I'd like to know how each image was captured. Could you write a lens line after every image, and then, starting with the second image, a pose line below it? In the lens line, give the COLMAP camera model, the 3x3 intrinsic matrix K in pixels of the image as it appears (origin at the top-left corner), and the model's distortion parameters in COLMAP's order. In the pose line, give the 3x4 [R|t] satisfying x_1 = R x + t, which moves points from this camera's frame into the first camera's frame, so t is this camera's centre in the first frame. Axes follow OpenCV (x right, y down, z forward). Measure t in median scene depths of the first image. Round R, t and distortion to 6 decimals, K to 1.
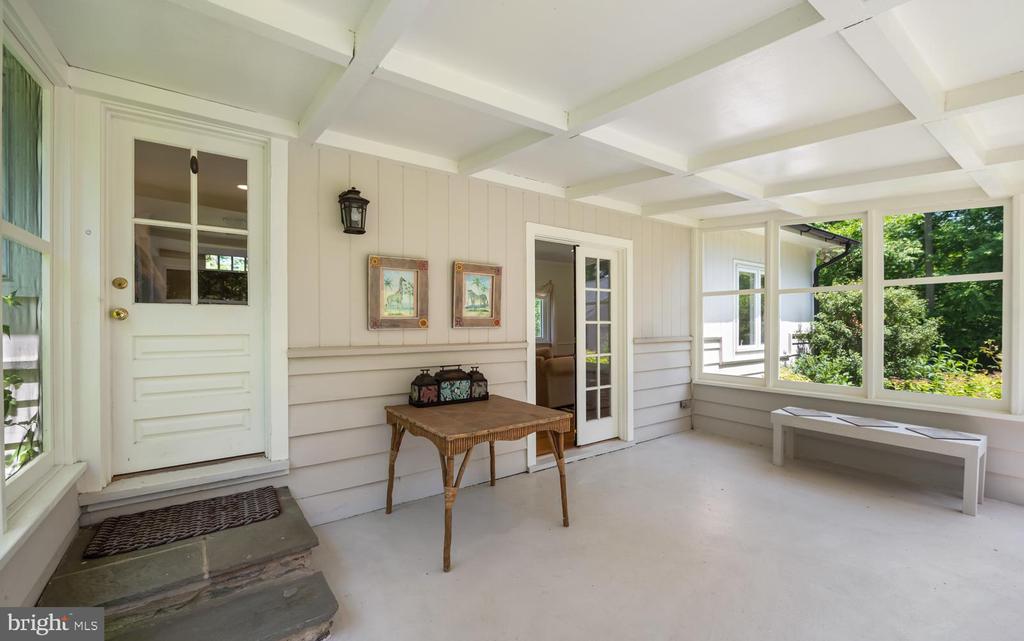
lens RADIAL K [[437.2, 0, 516.4], [0, 437.2, 322.2], [0, 0, 1]] dist [-0.005586, -0.001972]
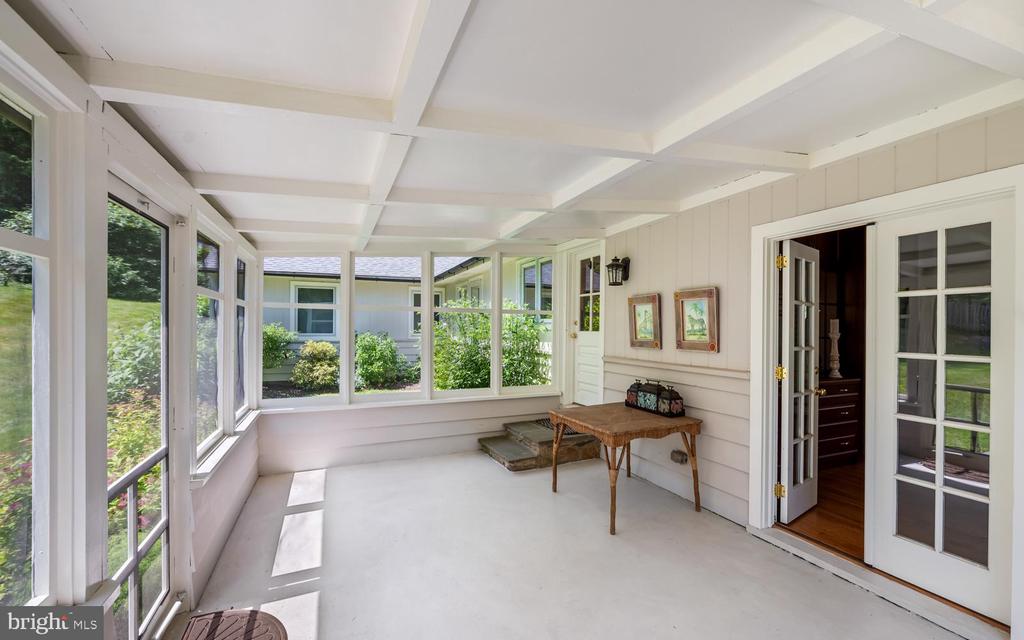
lens RADIAL K [[437.2, 0, 512.4], [0, 437.2, 326.2], [0, 0, 1]] dist [-0.005586, -0.001972]
pose [[-0.239882, -0.005382, -0.970787, 1.030816], [-0.003461, 0.999983, -0.004689, -0.040487], [0.970796, 0.002235, -0.239897, 0.842308]]
